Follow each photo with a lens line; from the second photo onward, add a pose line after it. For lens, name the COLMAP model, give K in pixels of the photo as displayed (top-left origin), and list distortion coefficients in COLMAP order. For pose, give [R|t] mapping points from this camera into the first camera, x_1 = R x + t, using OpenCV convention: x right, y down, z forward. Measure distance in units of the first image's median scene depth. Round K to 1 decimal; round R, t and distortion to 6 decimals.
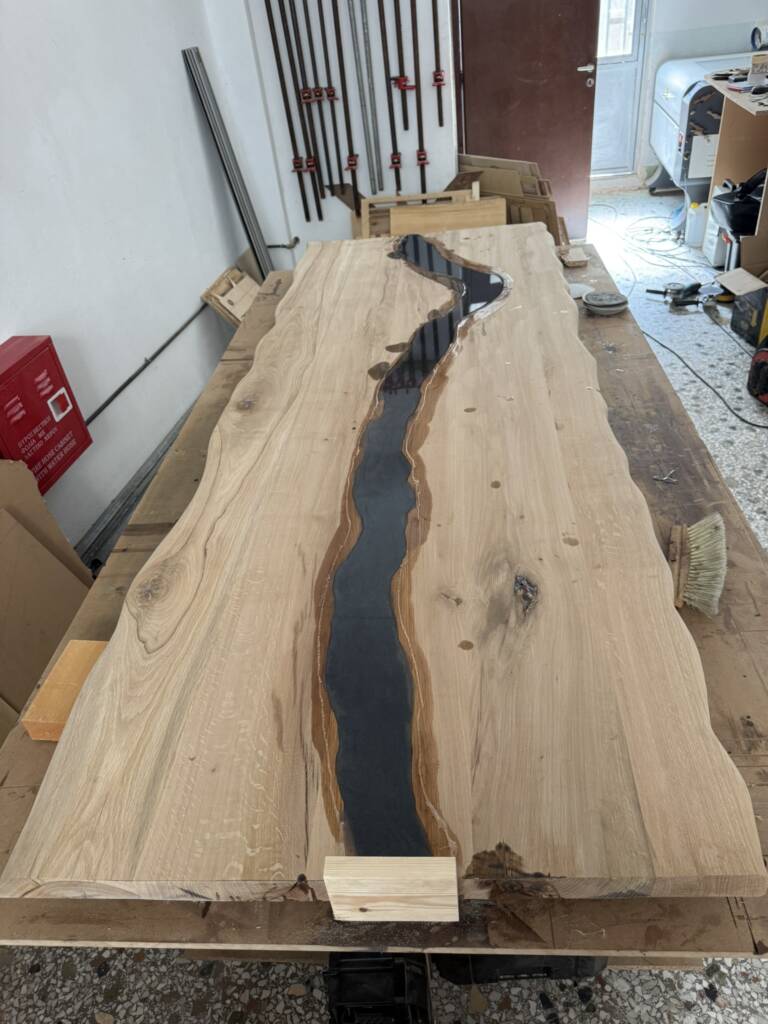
lens RADIAL K [[731.0, 0, 385.3], [0, 731.0, 514.1], [0, 0, 1]] dist [-0.007065, -0.003780]
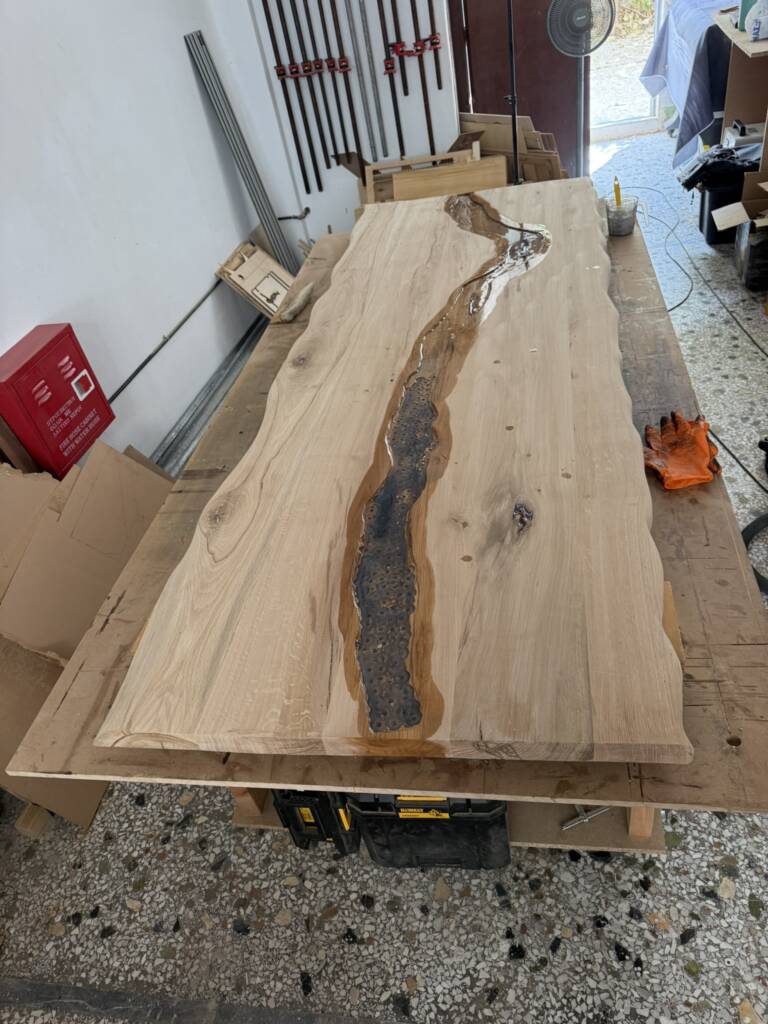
lens RADIAL K [[731.0, 0, 380.7], [0, 731.0, 511.4], [0, 0, 1]] dist [-0.007065, -0.003780]
pose [[0.996785, -0.032345, -0.073307, 0.071173], [0.036259, 0.997952, 0.052697, -0.000759], [0.071453, -0.055186, 0.995916, -0.073156]]
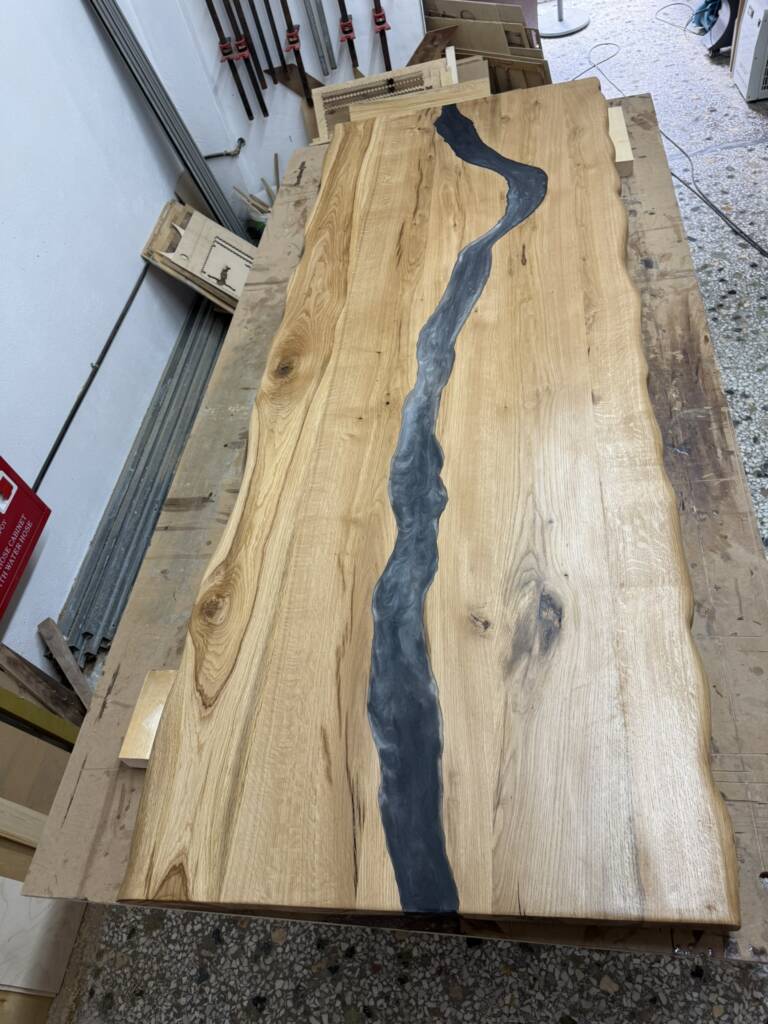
lens RADIAL K [[731.0, 0, 382.1], [0, 731.0, 514.2], [0, 0, 1]] dist [-0.007065, -0.003780]
pose [[0.991713, -0.124494, -0.031721, 0.017297], [0.128471, 0.959898, 0.249182, -0.248814], [-0.000573, -0.251192, 0.967937, 0.147309]]
